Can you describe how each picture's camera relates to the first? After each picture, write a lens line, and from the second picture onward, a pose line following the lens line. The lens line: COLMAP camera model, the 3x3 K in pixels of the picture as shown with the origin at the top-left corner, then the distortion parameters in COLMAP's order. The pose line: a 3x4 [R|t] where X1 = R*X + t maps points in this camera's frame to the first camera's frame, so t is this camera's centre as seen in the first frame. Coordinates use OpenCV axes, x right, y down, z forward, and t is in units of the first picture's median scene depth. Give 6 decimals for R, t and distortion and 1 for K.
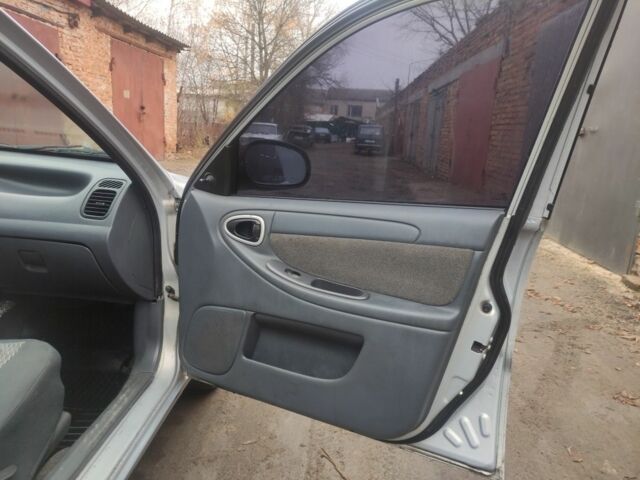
lens RADIAL K [[467.2, 0, 320.4], [0, 467.2, 237.2], [0, 0, 1]] dist [0.057171, -0.030811]
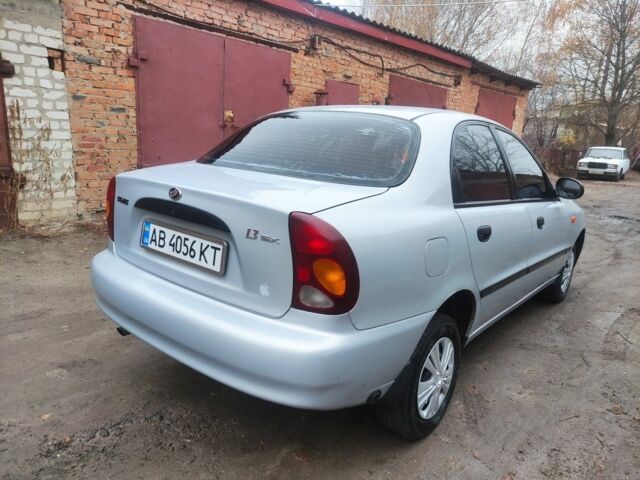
lens RADIAL K [[467.2, 0, 321.7], [0, 467.2, 238.8], [0, 0, 1]] dist [0.057171, -0.030811]
pose [[0.795774, 0.113463, -0.594869, 0.021009], [-0.137362, 0.990507, 0.005172, 0.030025], [0.589809, 0.077597, 0.803806, -0.193685]]
